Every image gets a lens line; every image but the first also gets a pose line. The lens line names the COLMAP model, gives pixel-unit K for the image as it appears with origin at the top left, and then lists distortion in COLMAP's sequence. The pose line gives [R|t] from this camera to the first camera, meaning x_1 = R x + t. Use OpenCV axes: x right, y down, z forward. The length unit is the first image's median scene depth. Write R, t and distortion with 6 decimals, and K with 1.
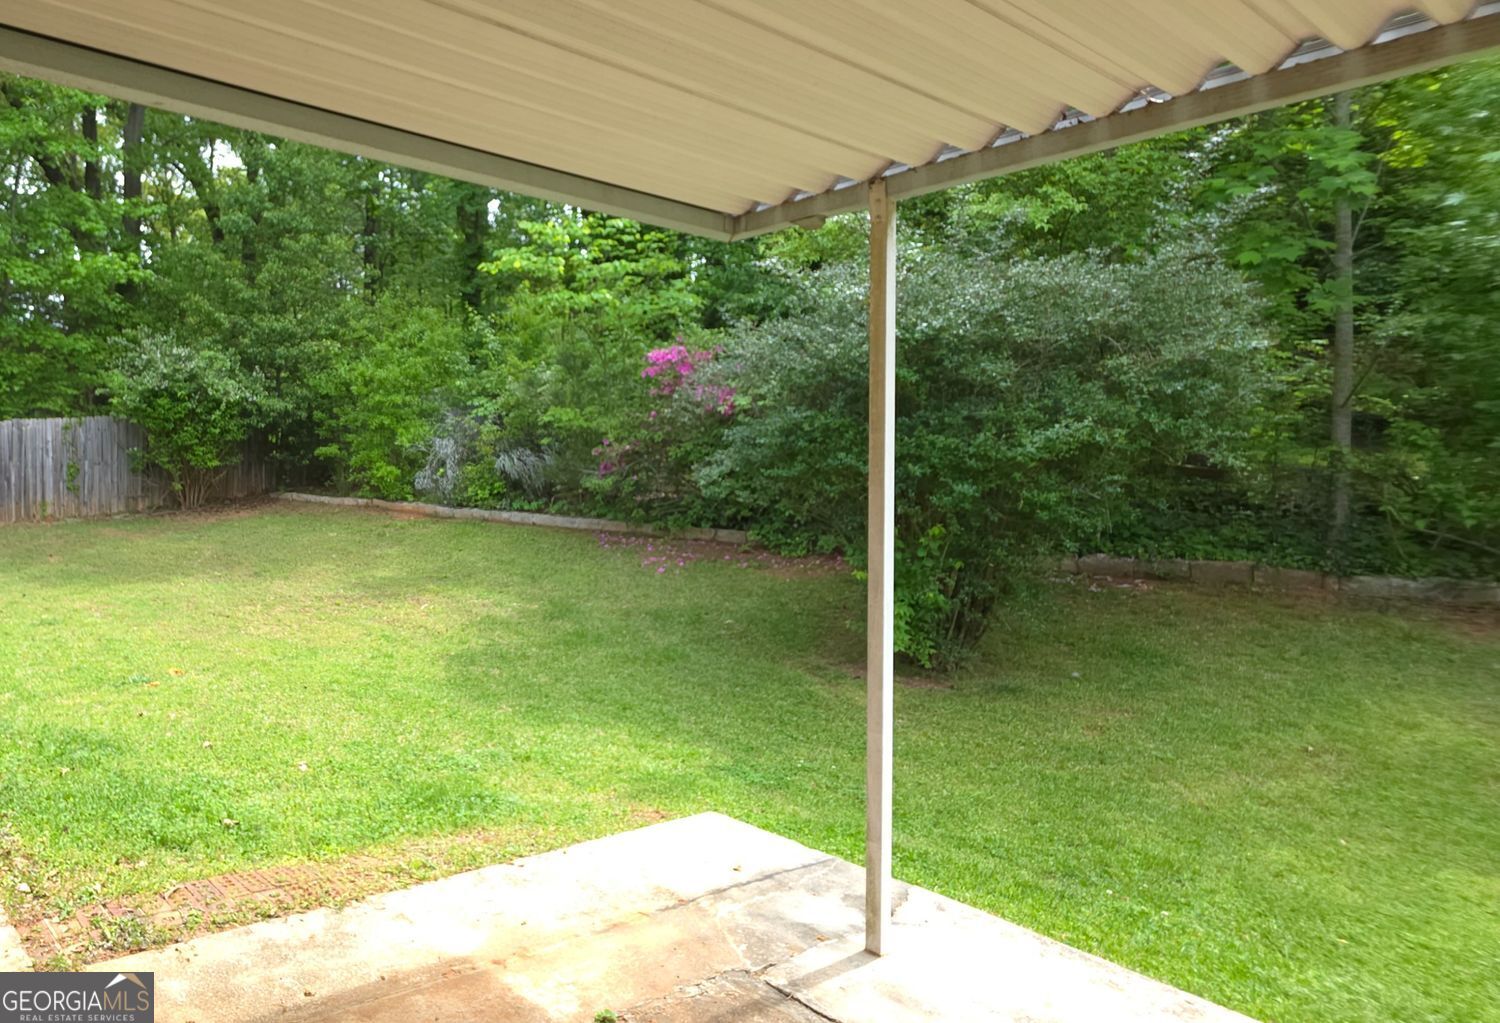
lens RADIAL K [[1086.2, 0, 750.0], [0, 1086.2, 511.5], [0, 0, 1]] dist [0.002414, -0.042358]
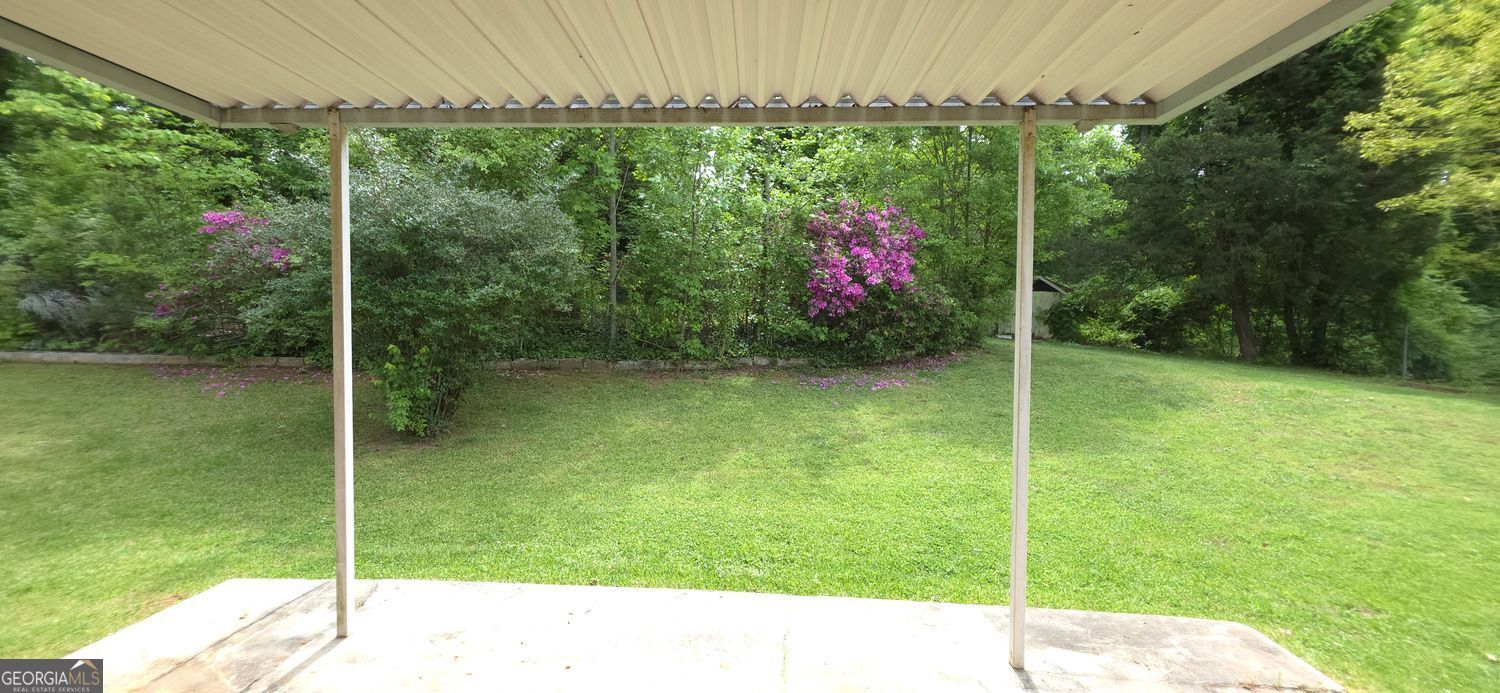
lens RADIAL K [[567.0, 0, 757.9], [0, 567.0, 340.7], [0, 0, 1]] dist [0.000361, -0.005717]
pose [[0.544811, -0.034191, 0.837861, -0.260577], [0.013870, 0.999399, 0.031764, -0.015684], [-0.838444, -0.005684, 0.544958, 0.136089]]
